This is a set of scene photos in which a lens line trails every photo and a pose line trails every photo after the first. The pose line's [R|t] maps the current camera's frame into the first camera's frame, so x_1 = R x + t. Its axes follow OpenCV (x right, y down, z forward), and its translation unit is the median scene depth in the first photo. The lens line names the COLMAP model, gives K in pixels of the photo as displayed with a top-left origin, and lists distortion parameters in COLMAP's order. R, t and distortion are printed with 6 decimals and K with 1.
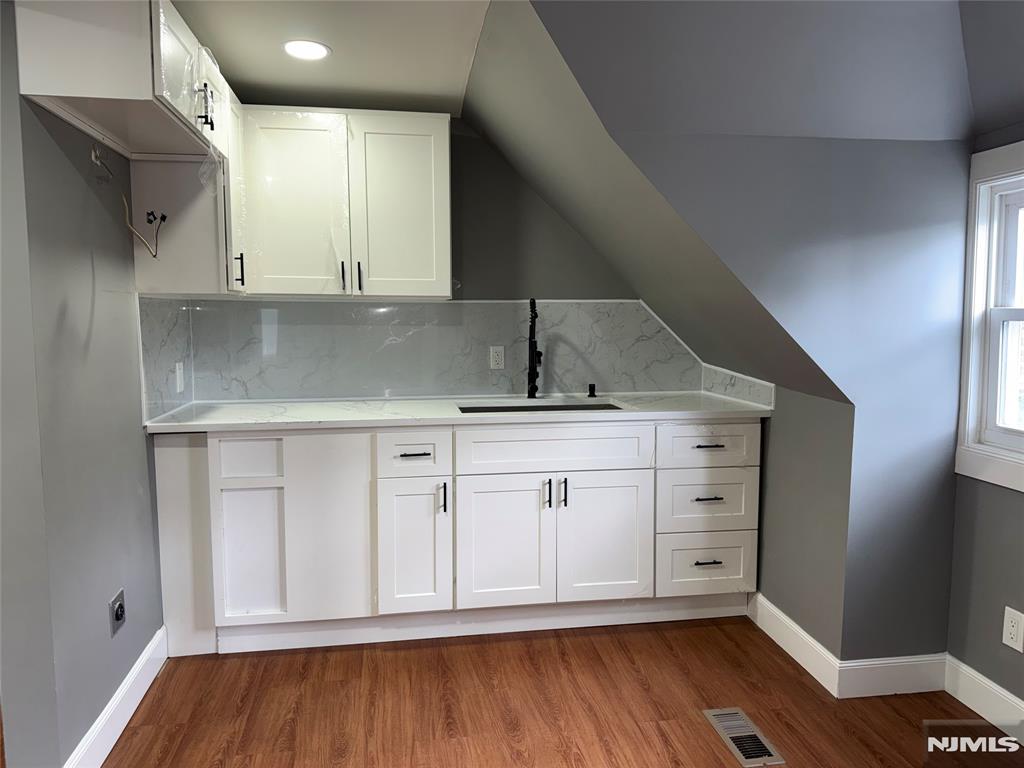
lens RADIAL K [[731.8, 0, 511.0], [0, 731.8, 381.7], [0, 0, 1]] dist [0.064915, -0.068885]
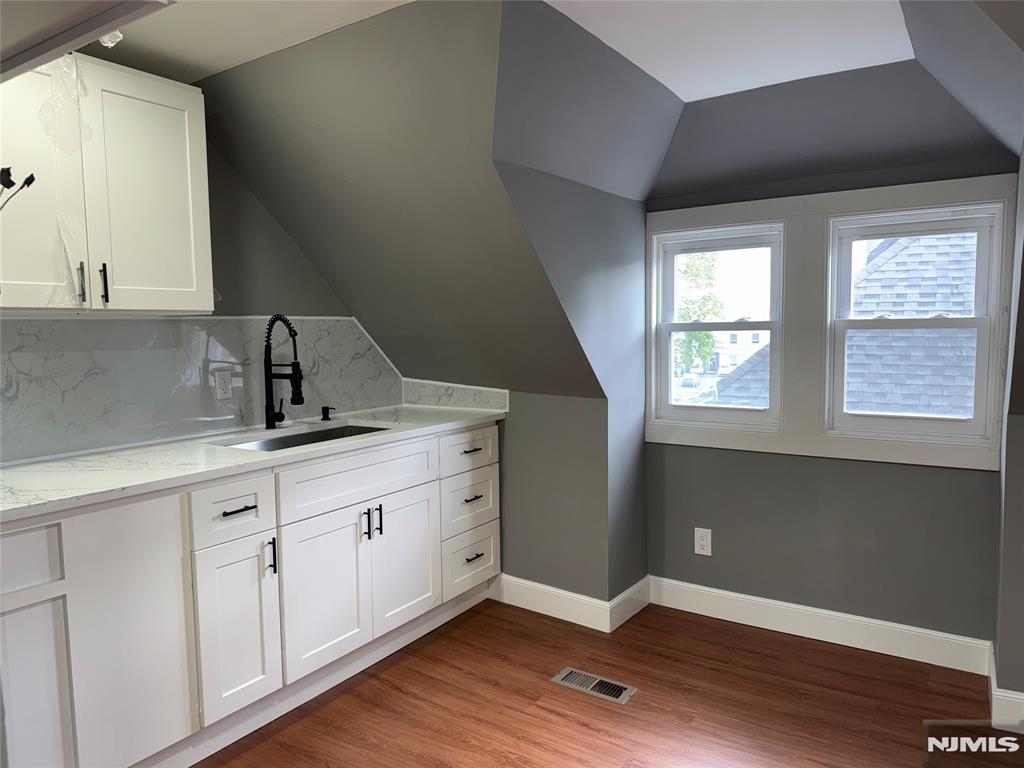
lens RADIAL K [[731.8, 0, 484.7], [0, 731.8, 393.0], [0, 0, 1]] dist [0.064915, -0.068885]
pose [[0.678022, -0.075651, 0.731138, -0.517088], [0.084714, 0.996104, 0.024508, -0.023623], [-0.730143, 0.045320, 0.681789, 0.248703]]
